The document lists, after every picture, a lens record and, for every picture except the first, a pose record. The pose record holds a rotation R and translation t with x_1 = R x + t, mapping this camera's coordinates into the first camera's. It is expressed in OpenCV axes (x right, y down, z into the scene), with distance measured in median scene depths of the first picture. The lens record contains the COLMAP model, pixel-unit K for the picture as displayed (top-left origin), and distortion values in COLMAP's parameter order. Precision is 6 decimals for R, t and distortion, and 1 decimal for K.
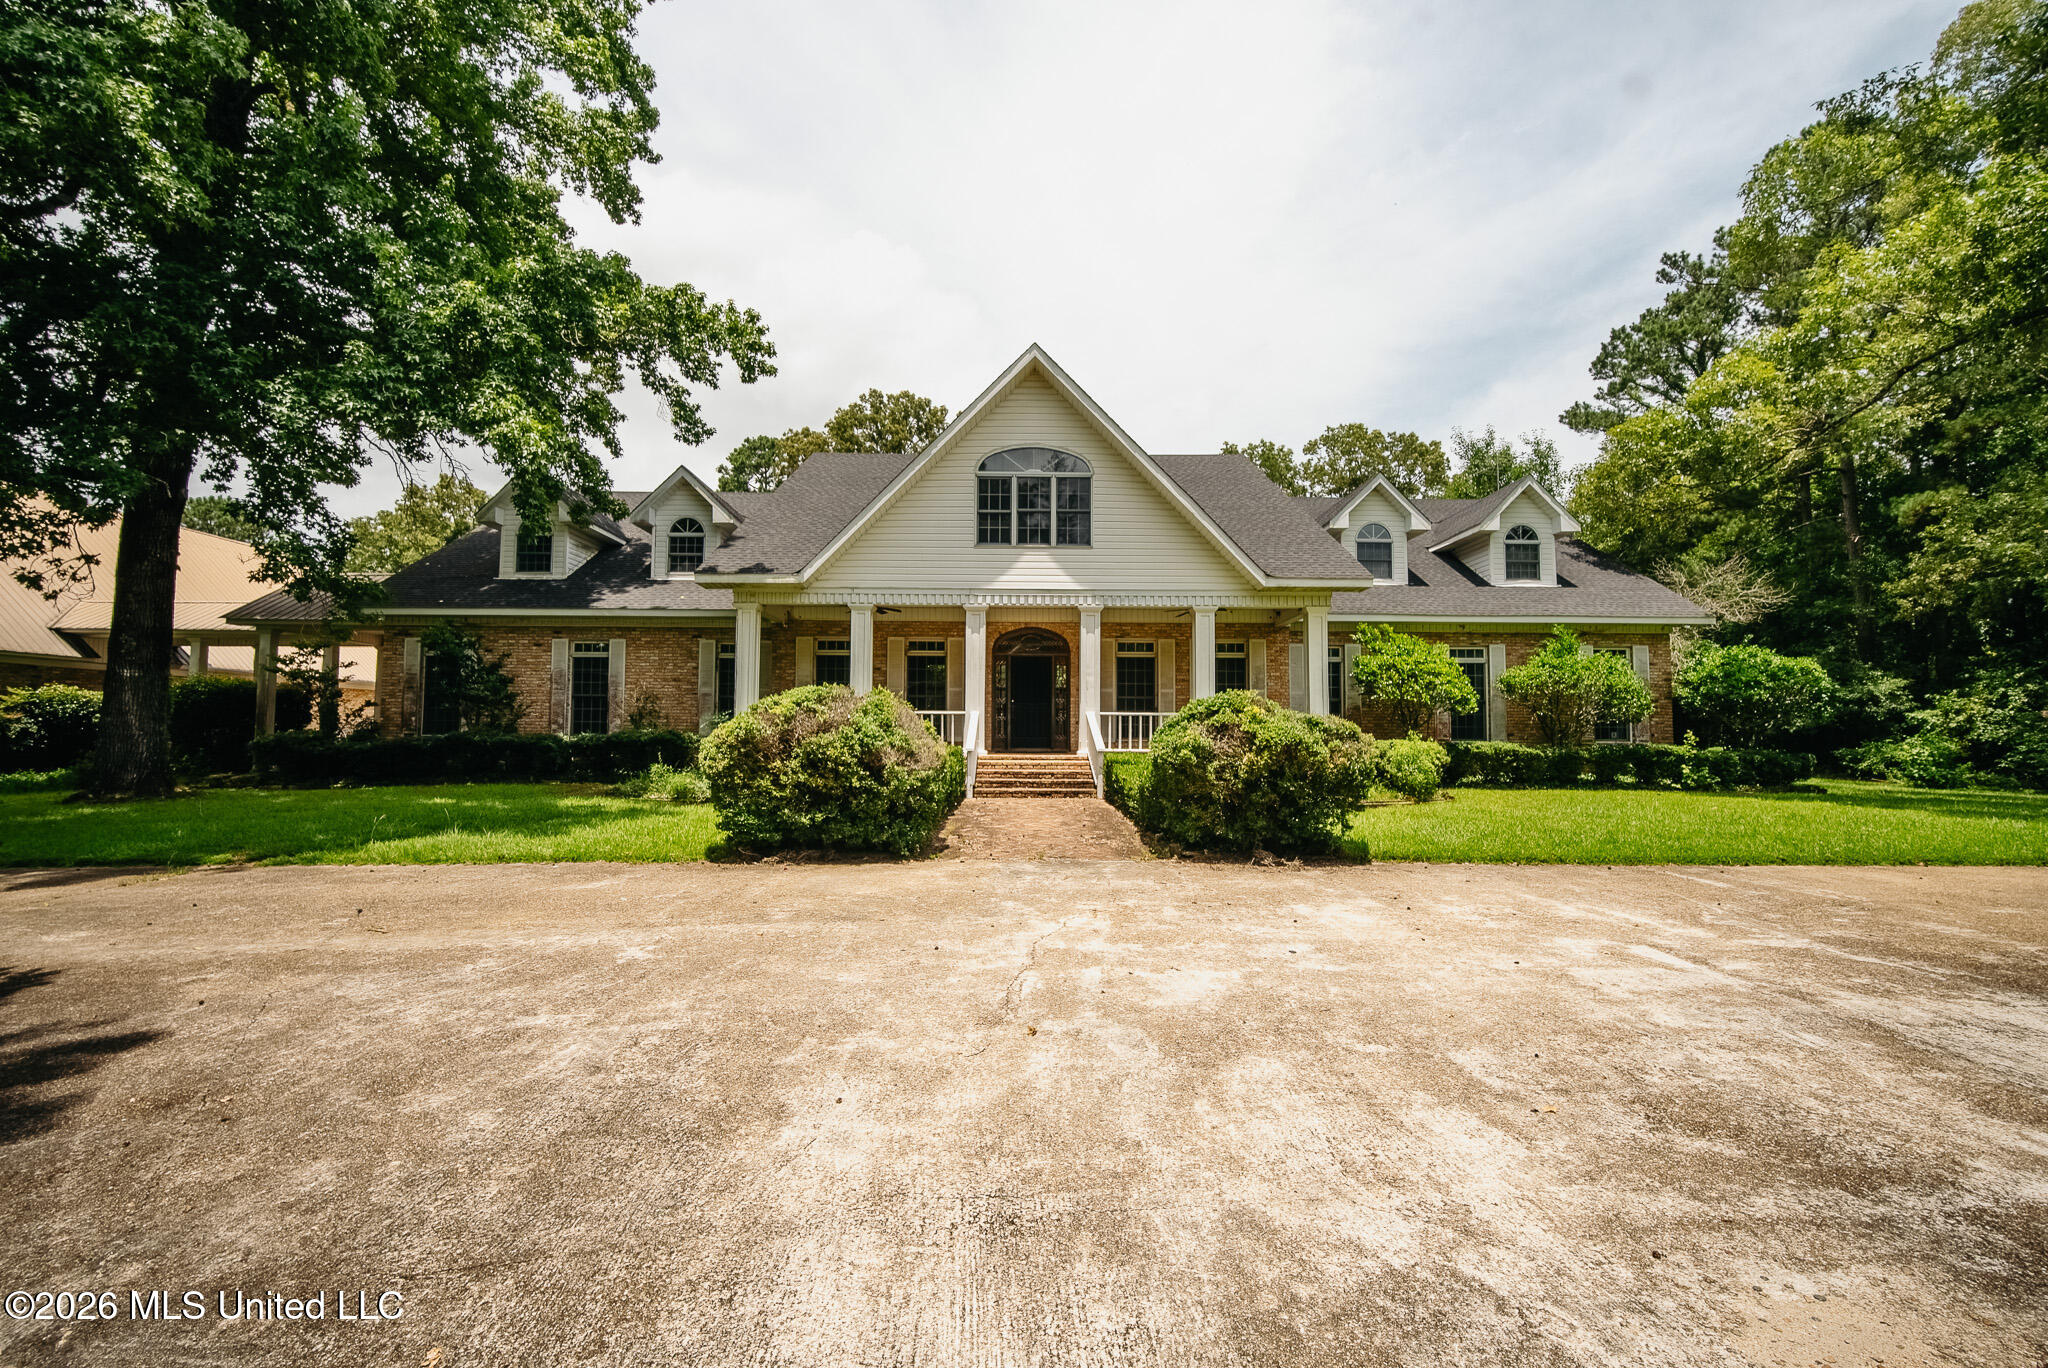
lens RADIAL K [[893.8, 0, 1024.0], [0, 893.8, 684.0], [0, 0, 1]] dist [-0.007343, 0.000294]
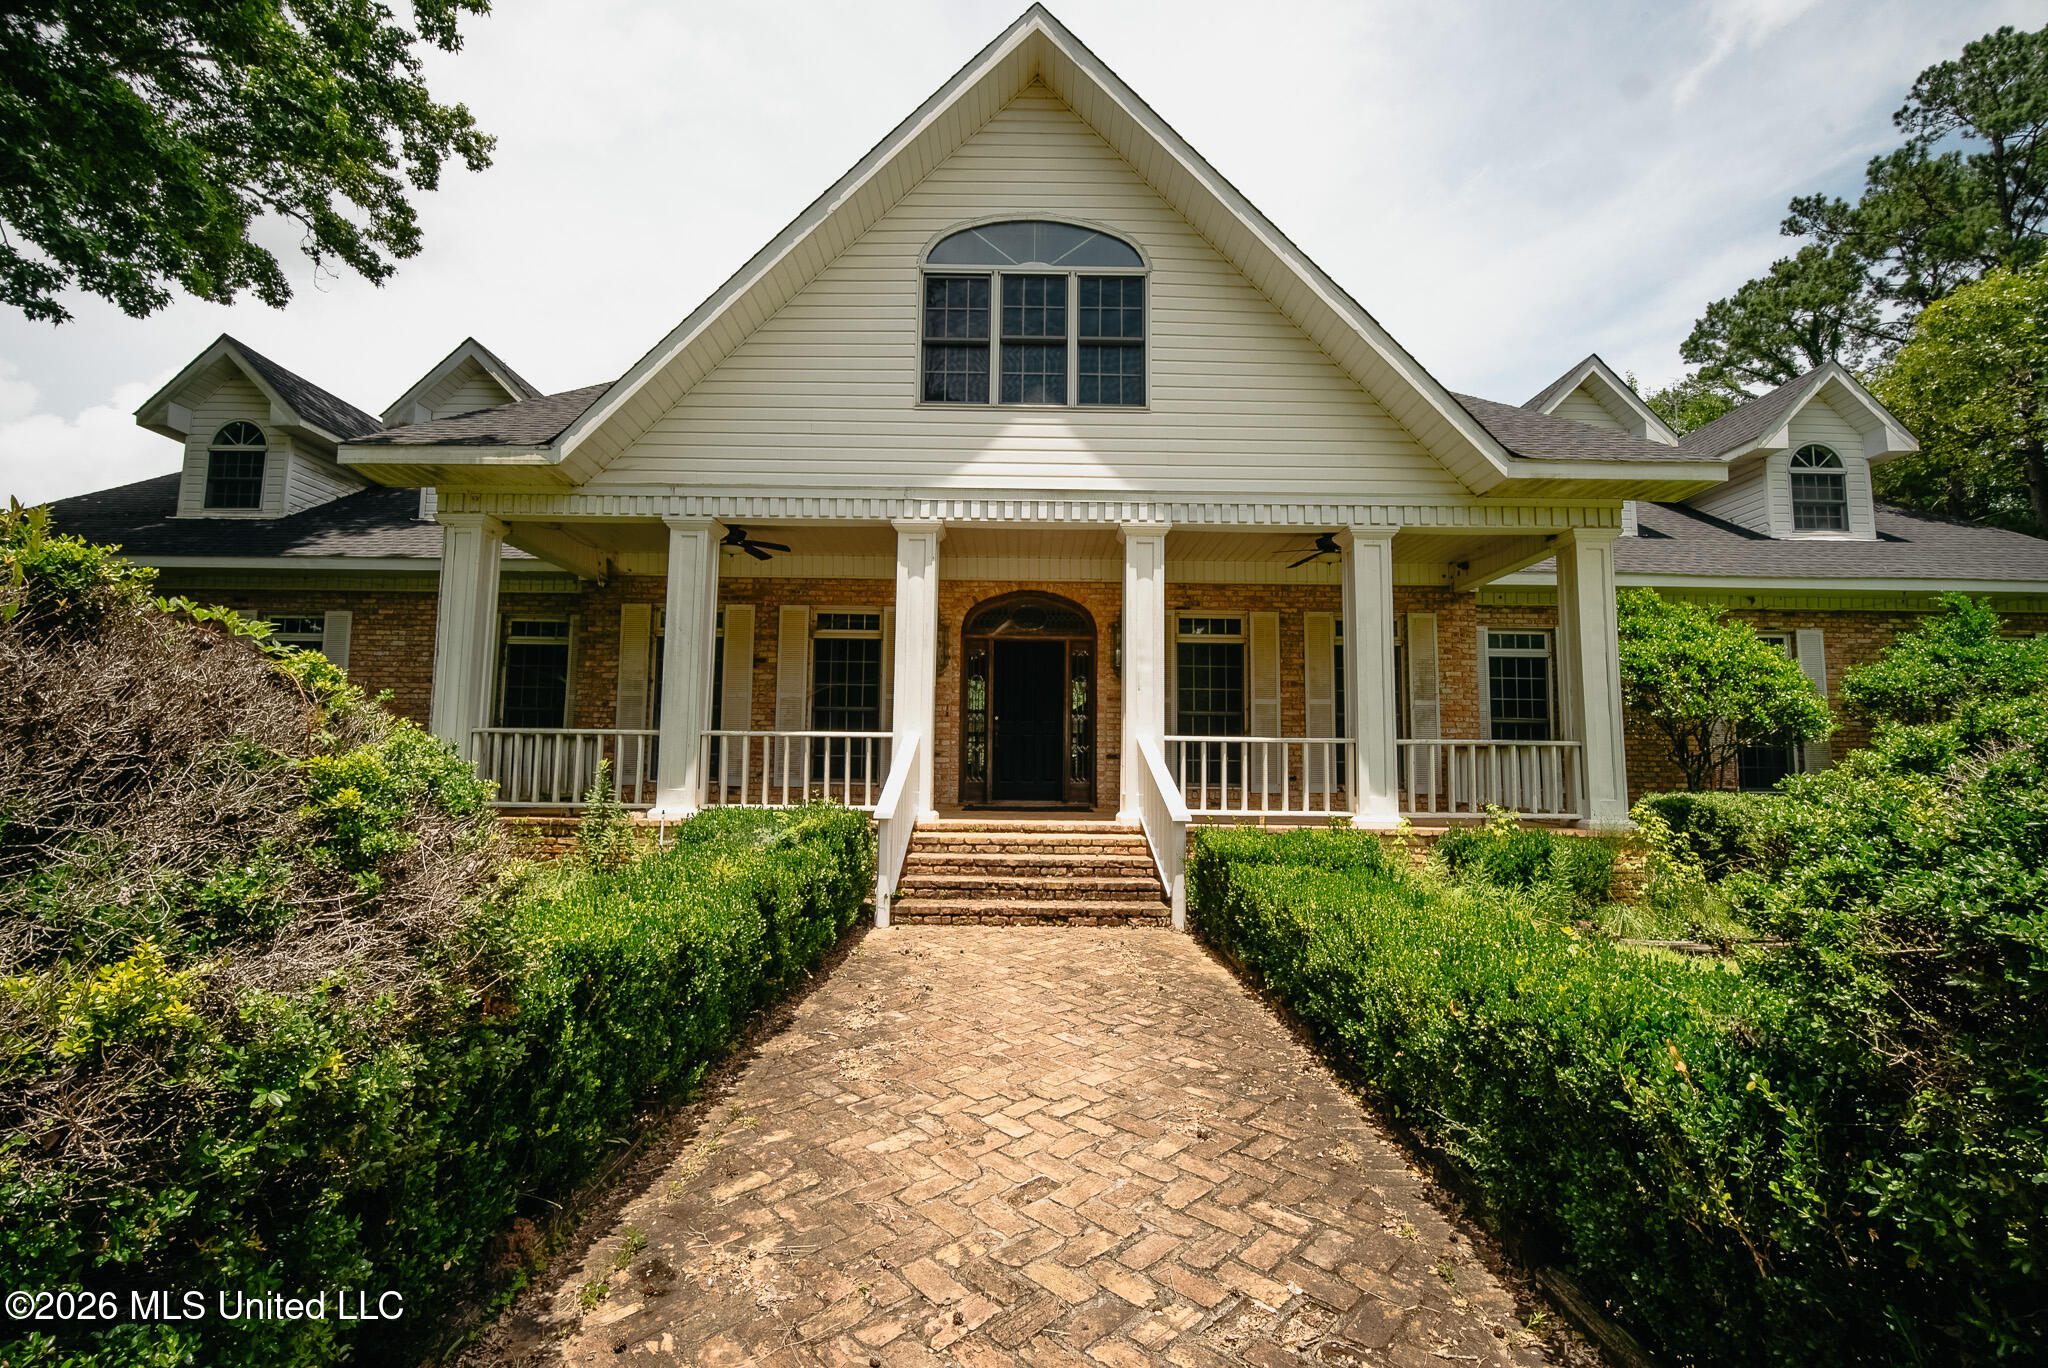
lens RADIAL K [[893.8, 0, 1024.0], [0, 893.8, 684.0], [0, 0, 1]] dist [-0.007343, 0.000294]
pose [[0.999974, 0.006436, -0.003212, 0.007933], [-0.006554, 0.999254, -0.038059, 0.021212], [0.002965, 0.038079, 0.999270, 0.472502]]
